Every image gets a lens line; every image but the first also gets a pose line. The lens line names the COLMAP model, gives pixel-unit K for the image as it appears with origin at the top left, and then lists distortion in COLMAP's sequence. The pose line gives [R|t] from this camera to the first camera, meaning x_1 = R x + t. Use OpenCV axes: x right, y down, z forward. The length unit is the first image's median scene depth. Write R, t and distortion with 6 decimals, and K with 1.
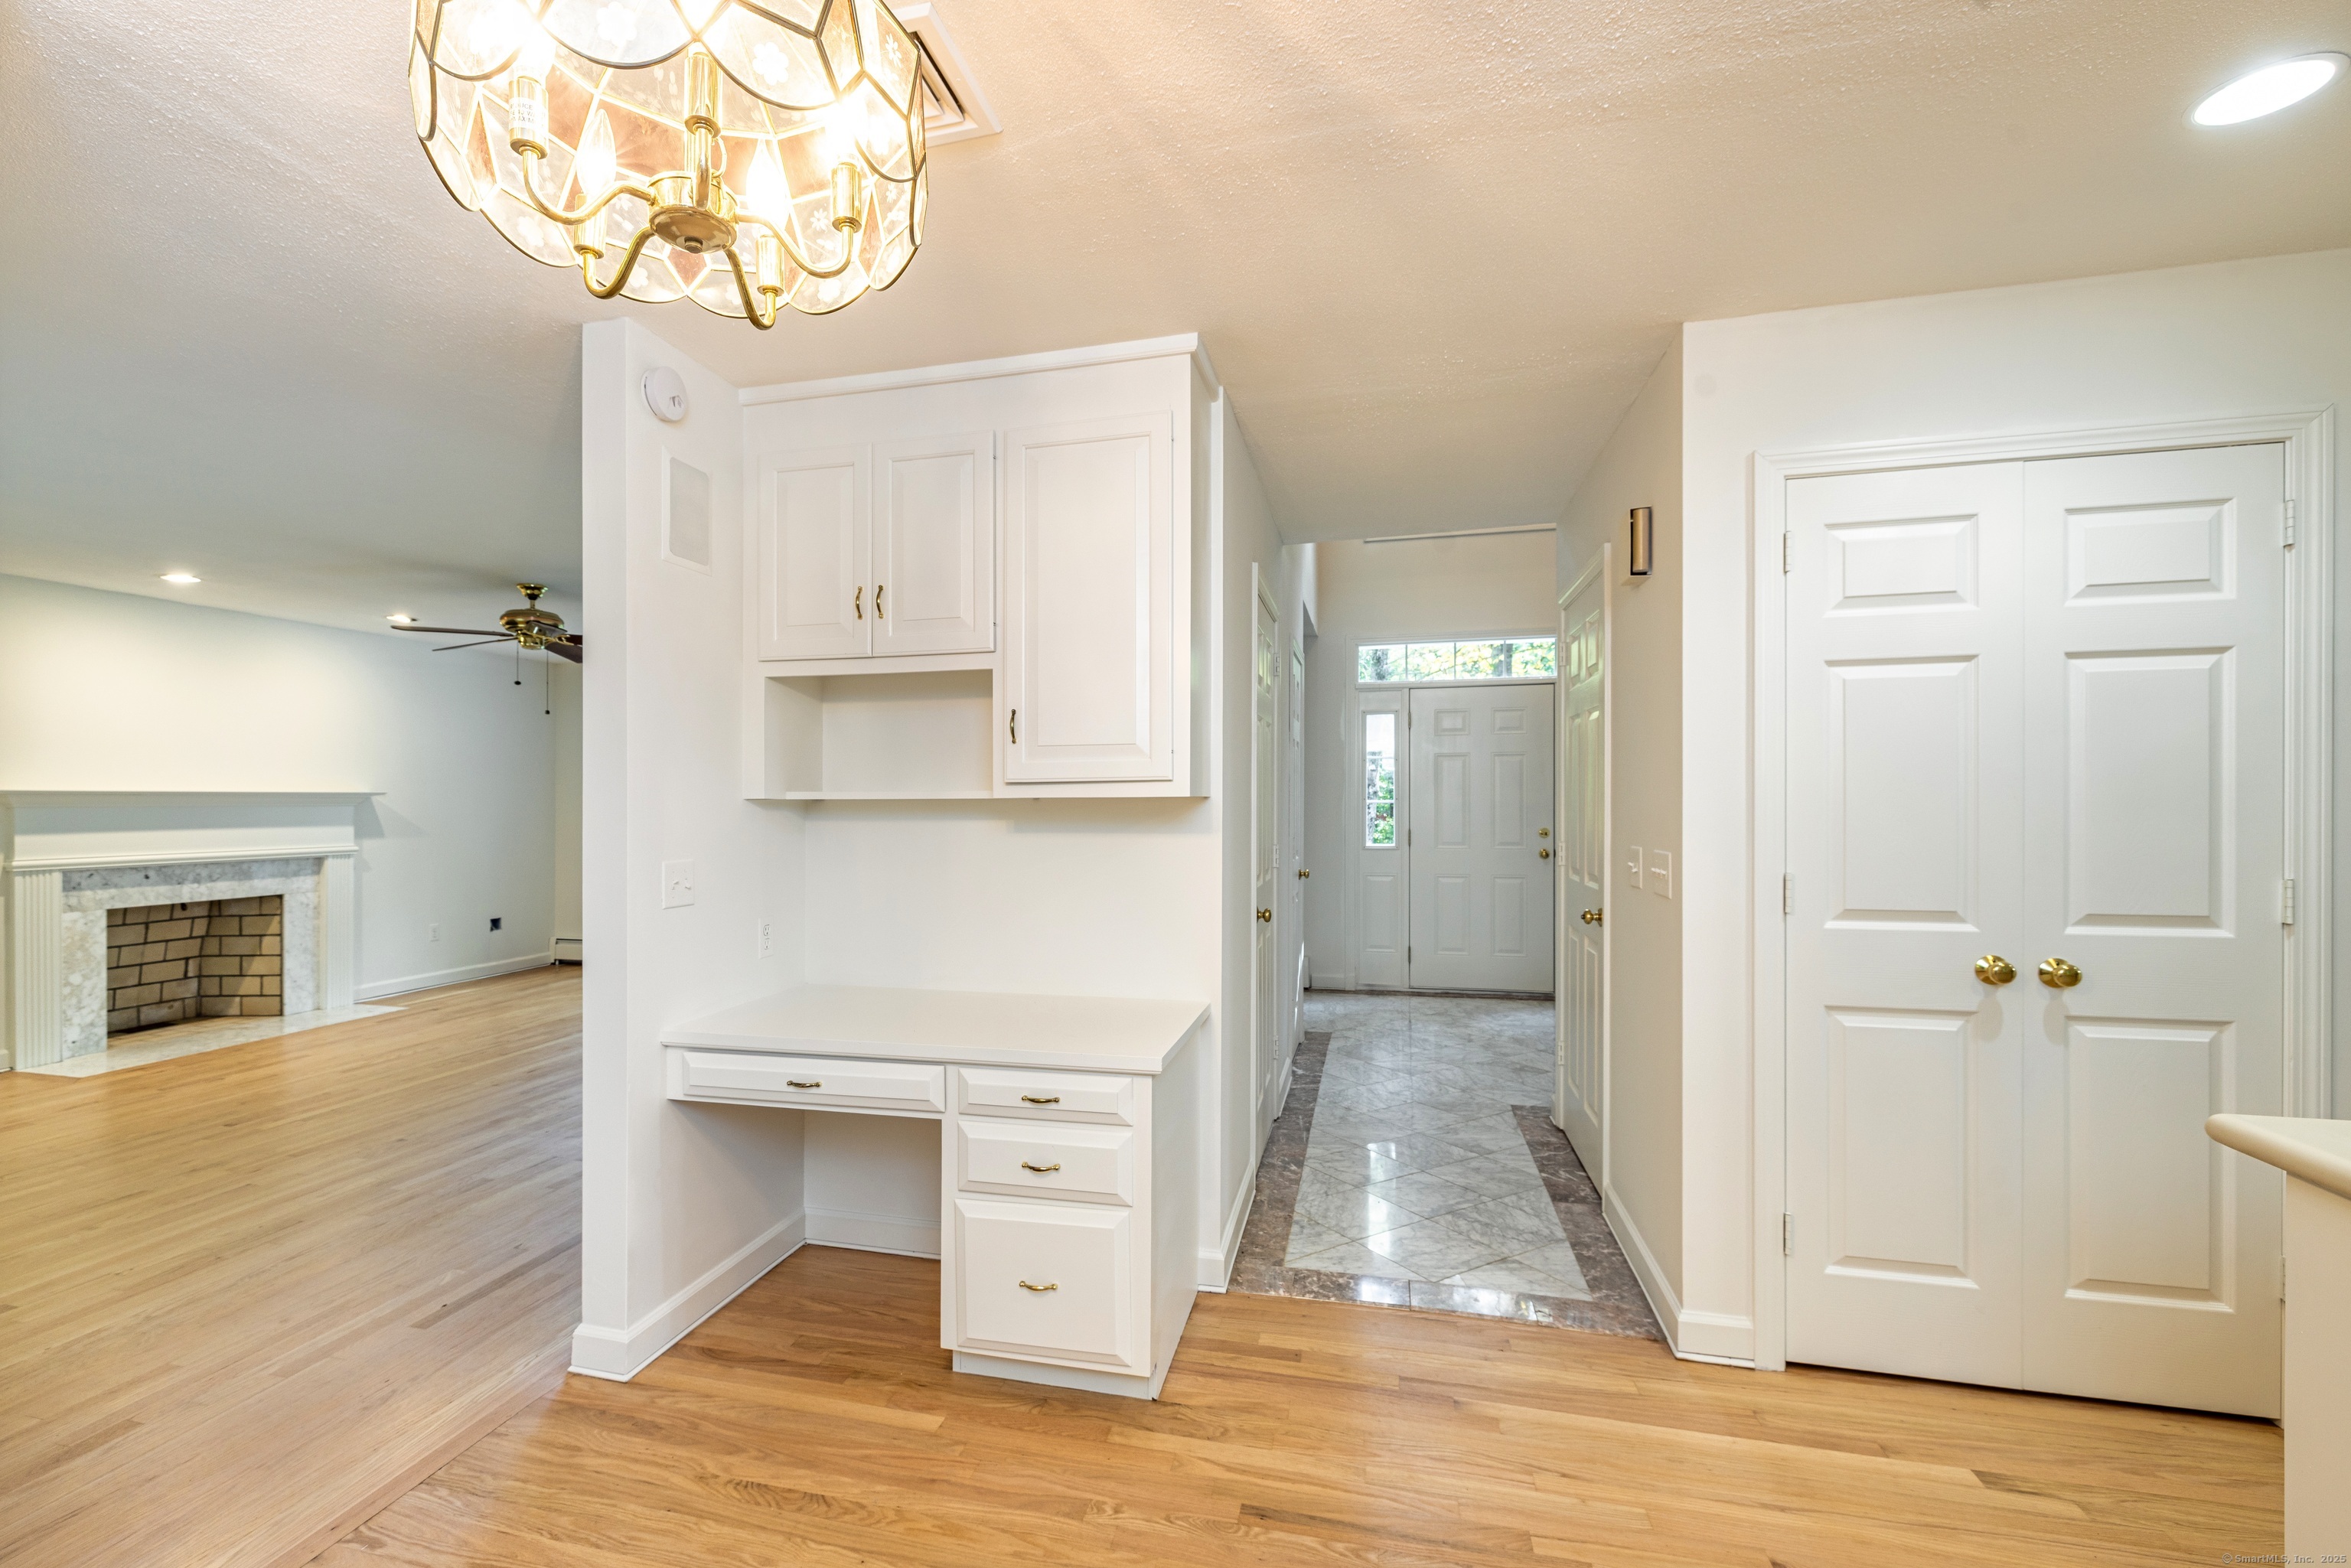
lens RADIAL K [[1018.0, 0, 1096.8], [0, 1018.0, 800.9], [0, 0, 1]] dist [0.004256, -0.002463]
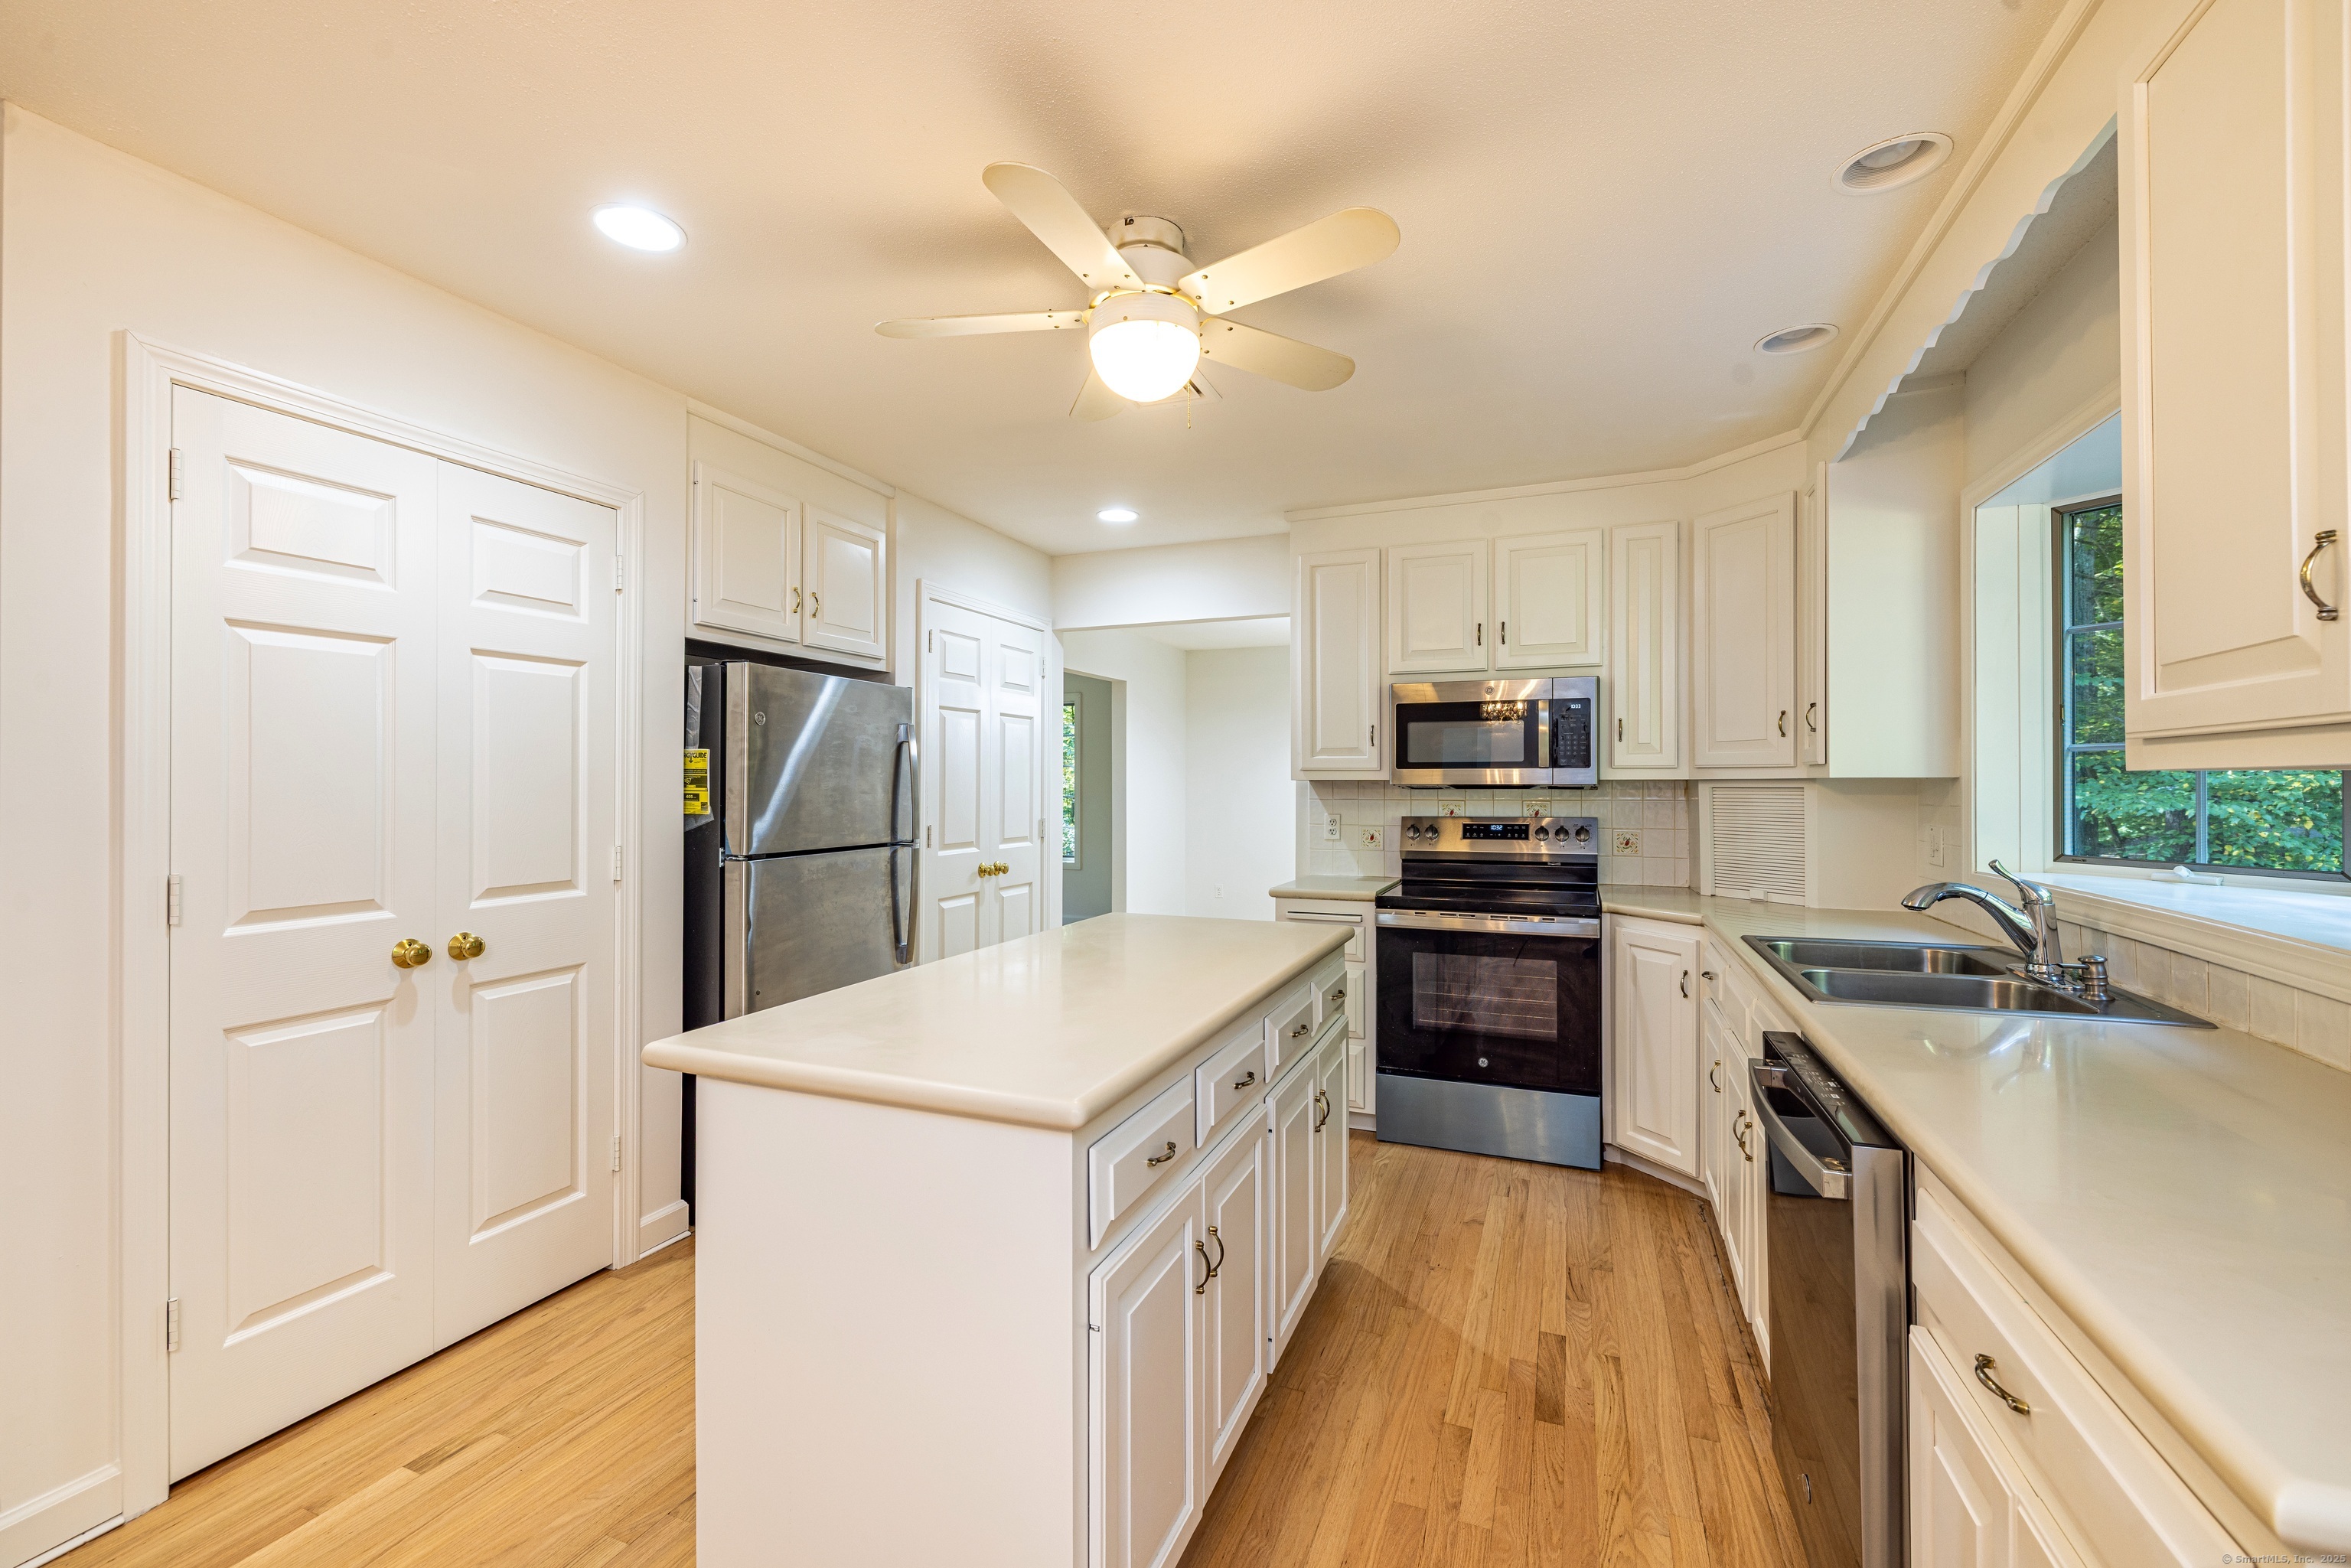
lens RADIAL K [[993.0, 0, 1184.5], [0, 993.0, 785.4], [0, 0, 1]] dist [-0.004223, 0.001865]
pose [[0.120755, 0.001804, 0.992681, -0.000334], [-0.001599, 0.999997, -0.001623, 0.000340], [-0.992681, -0.001391, 0.120758, 0.093879]]
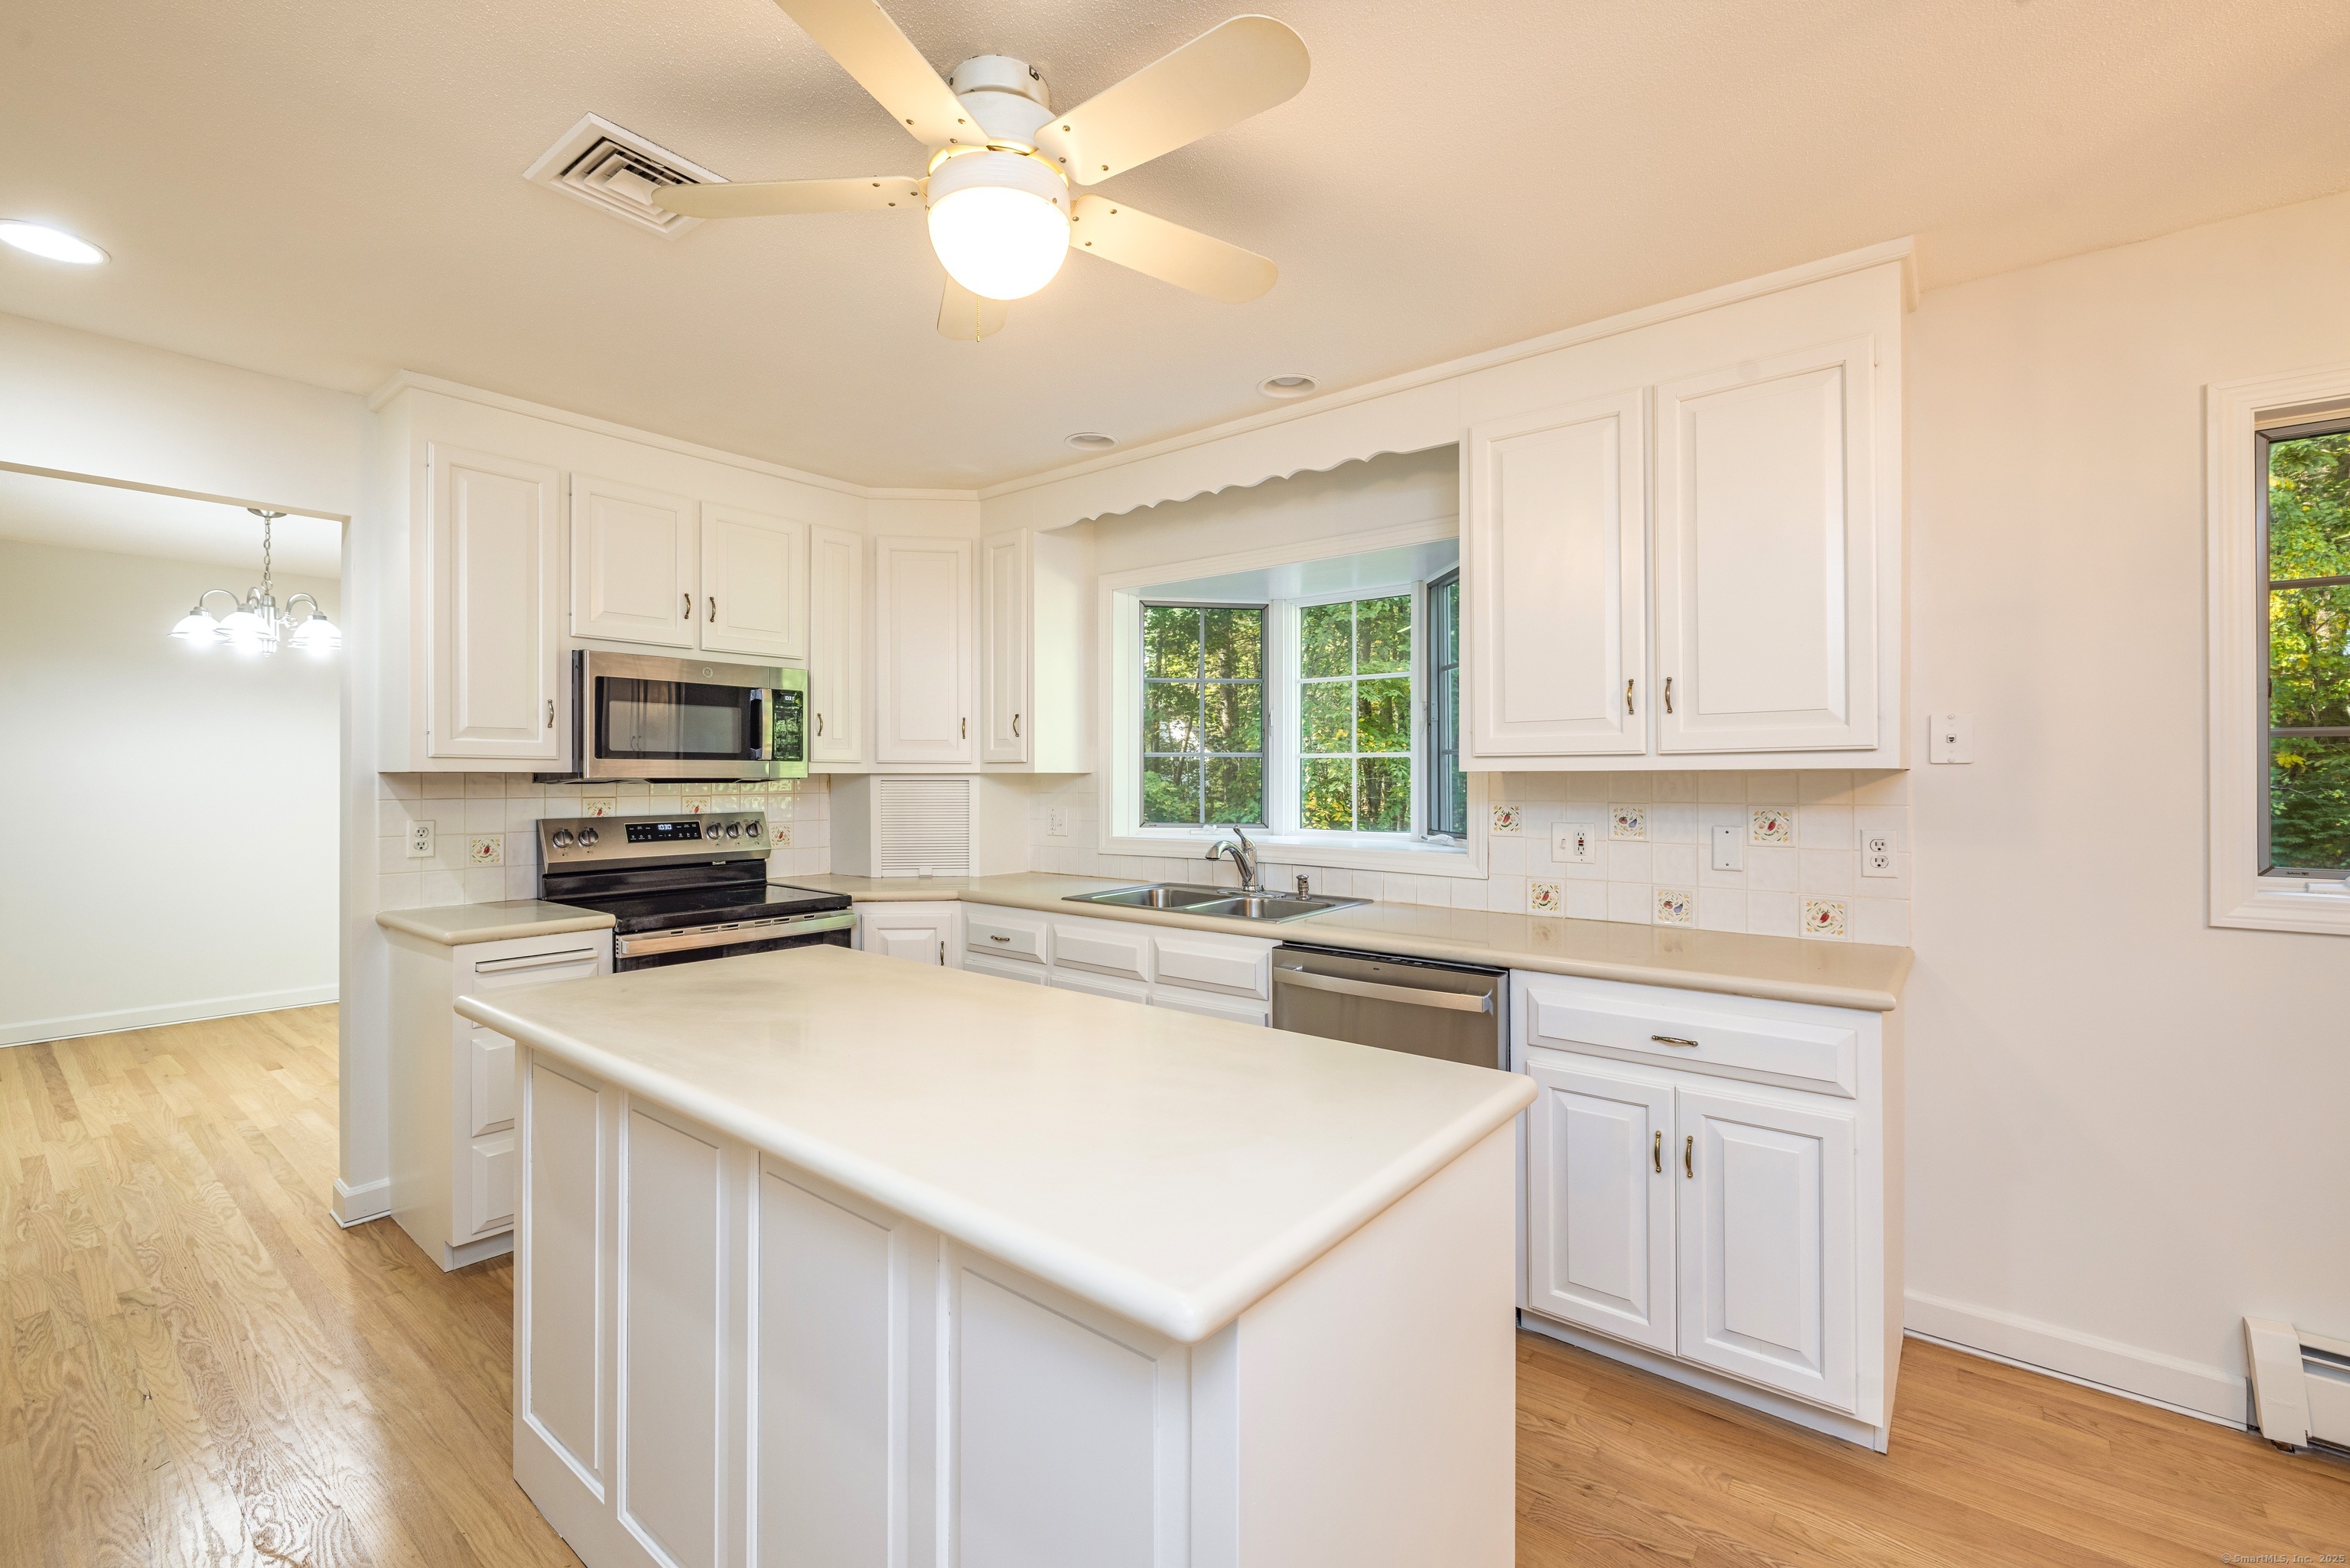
lens RADIAL K [[1017.5, 0, 1160.0], [0, 1017.5, 778.5], [0, 0, 1]] dist [0.004256, -0.002463]
pose [[-0.915337, 0.003237, 0.402675, 0.374104], [0.003221, 0.999995, -0.000717, -0.000412], [-0.402675, 0.000640, -0.915343, 0.720323]]
